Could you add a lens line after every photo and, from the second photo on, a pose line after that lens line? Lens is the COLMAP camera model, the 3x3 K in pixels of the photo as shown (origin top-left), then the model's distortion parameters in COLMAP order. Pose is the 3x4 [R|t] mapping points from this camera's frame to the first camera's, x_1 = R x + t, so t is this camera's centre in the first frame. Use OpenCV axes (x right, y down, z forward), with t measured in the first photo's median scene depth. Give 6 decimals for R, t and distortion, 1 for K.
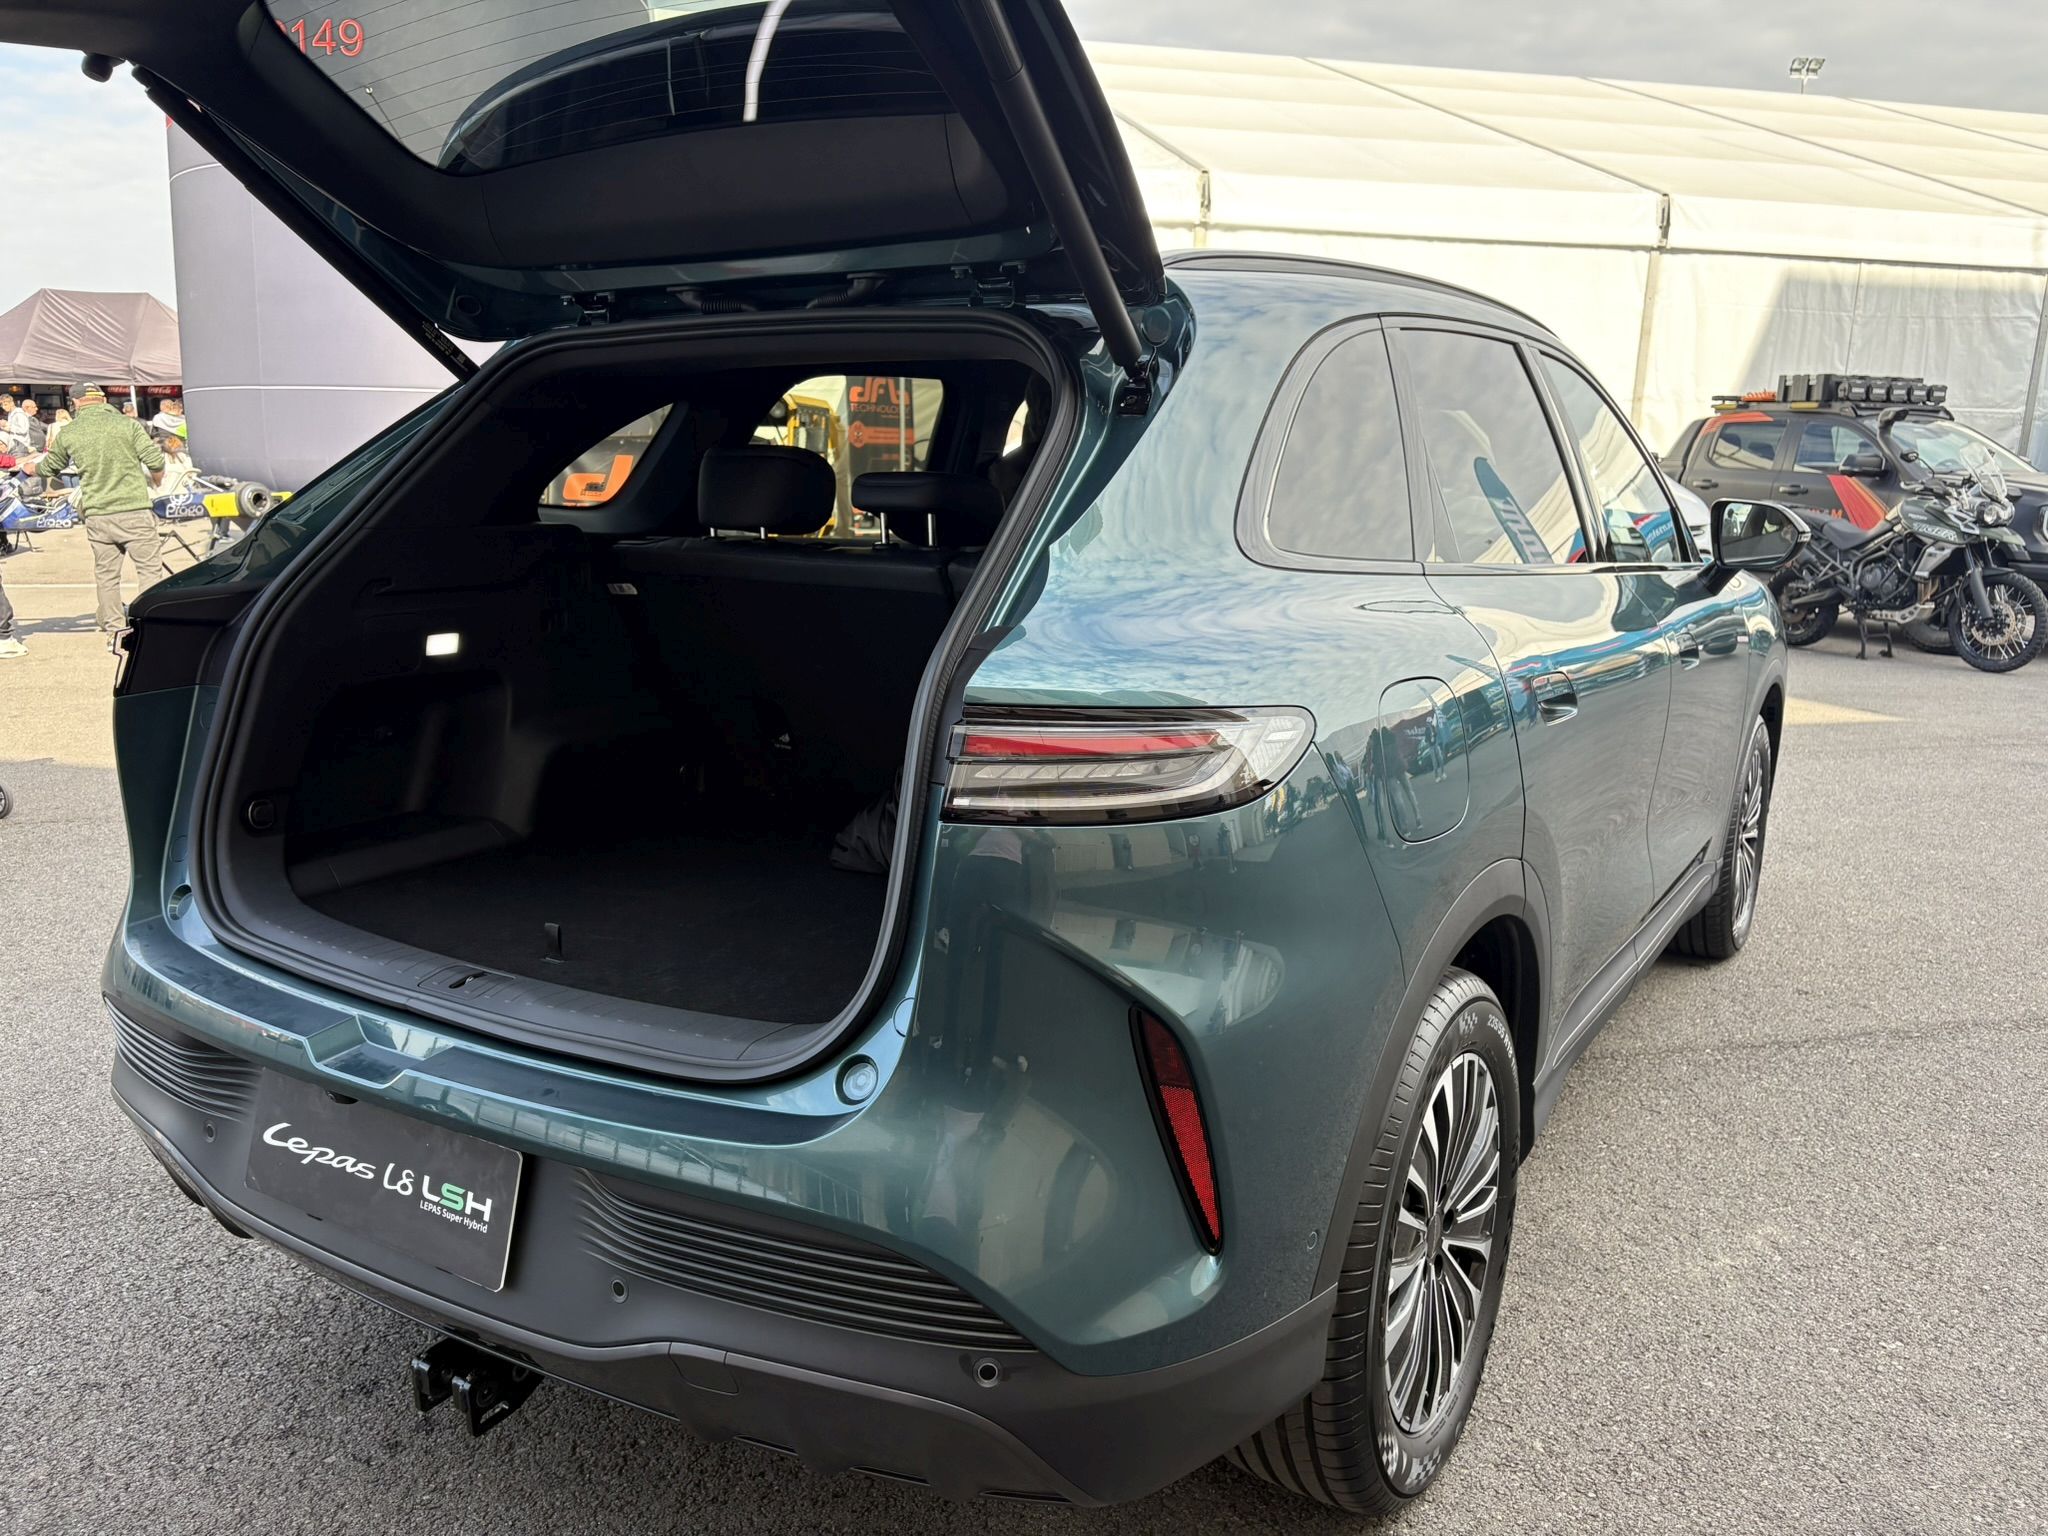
lens RADIAL K [[1569.2, 0, 1054.4], [0, 1569.2, 759.3], [0, 0, 1]] dist [-0.005494, -0.007043]
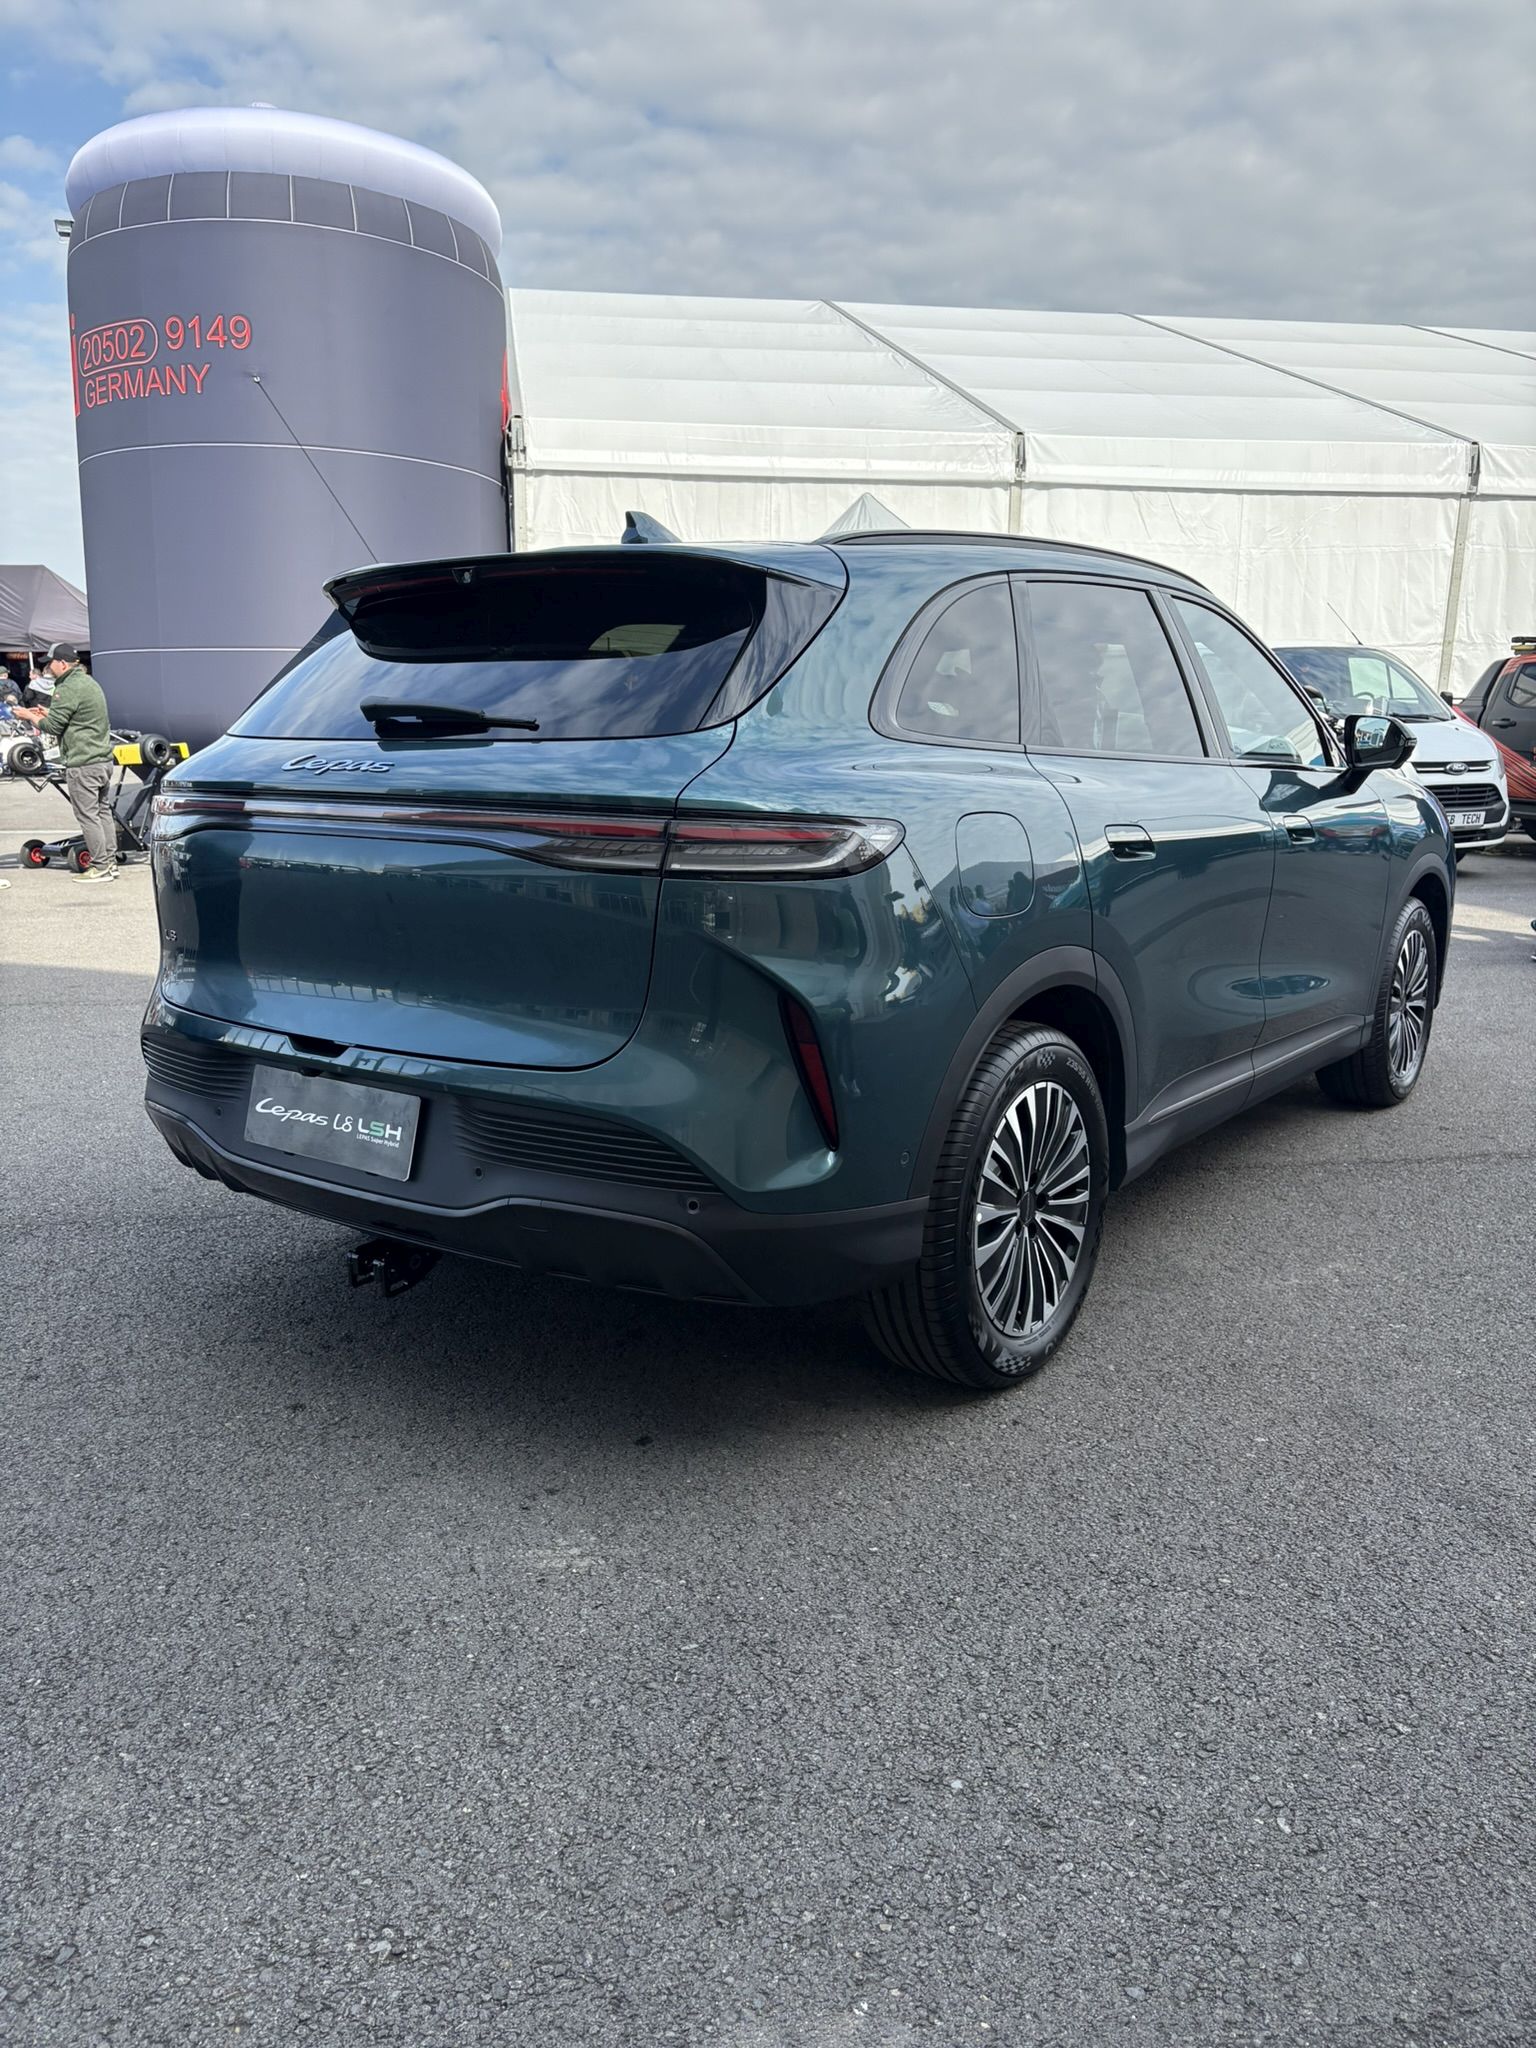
lens RADIAL K [[1550.5, 0, 768.0], [0, 1550.5, 1024.0], [0, 0, 1]] dist [0.009169, -0.030876]
pose [[0.996462, 0.005750, -0.083844, 0.114730], [-0.005103, 0.999956, 0.007930, 0.116165], [0.083886, -0.007474, 0.996447, -0.422864]]
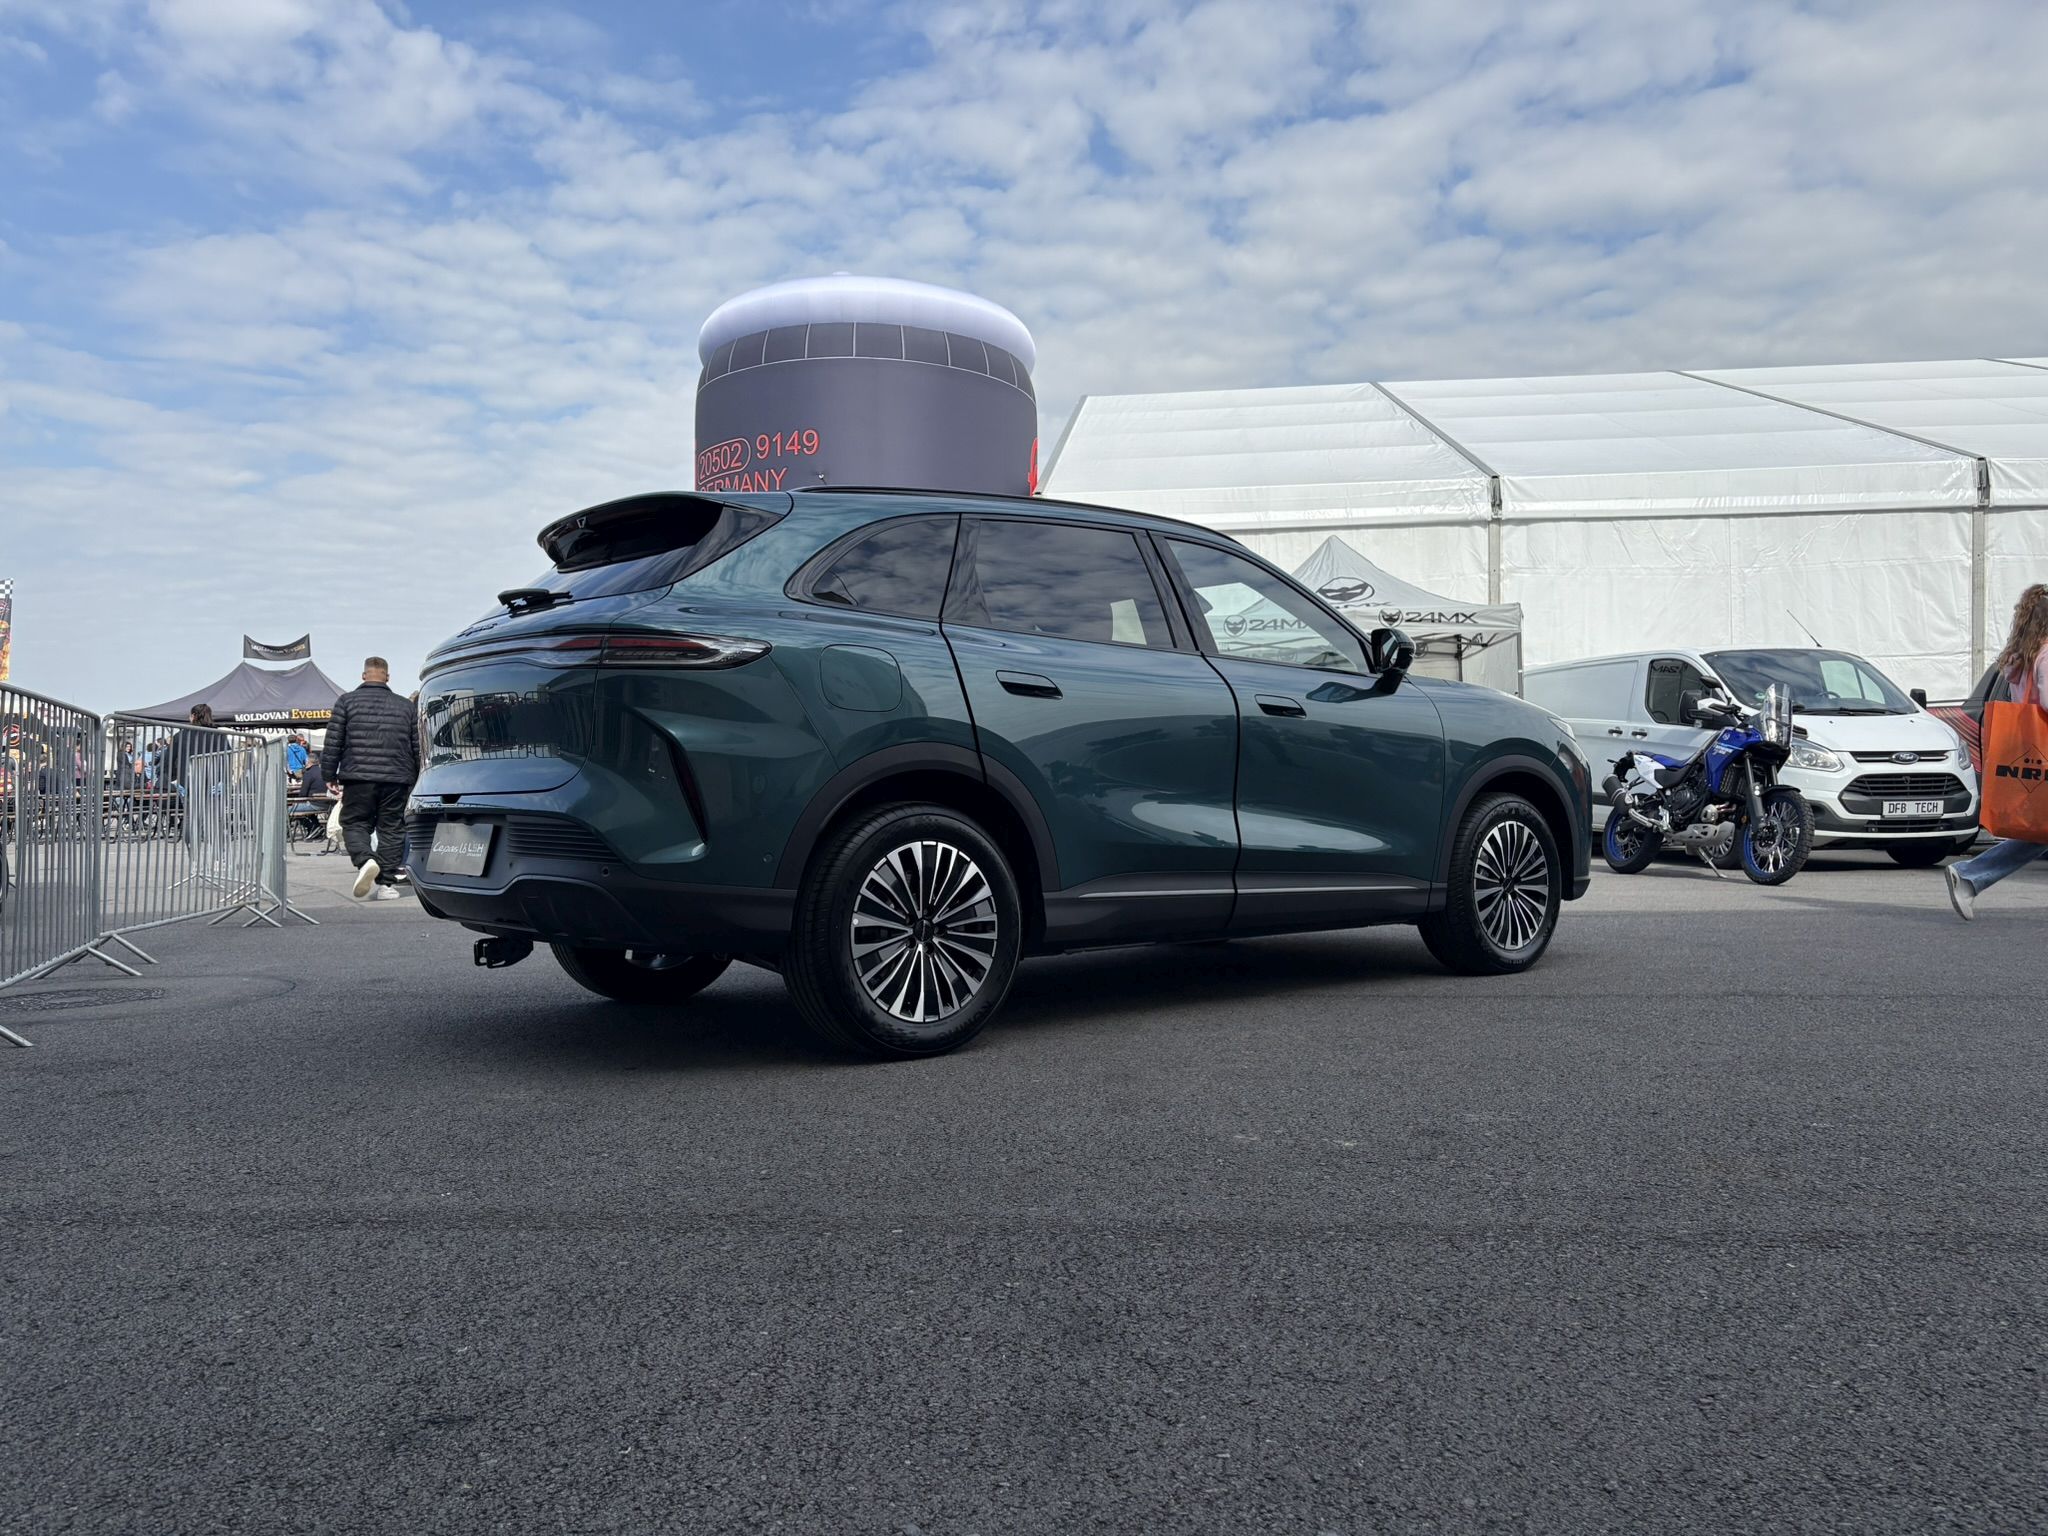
lens RADIAL K [[1538.8, 0, 1024.0], [0, 1538.8, 768.0], [0, 0, 1]] dist [0.063988, -0.148833]
pose [[0.941747, -0.030405, -0.334945, 0.986614], [-0.037071, 0.980452, -0.193233, 0.450552], [0.334273, 0.194393, 0.922211, -0.809918]]
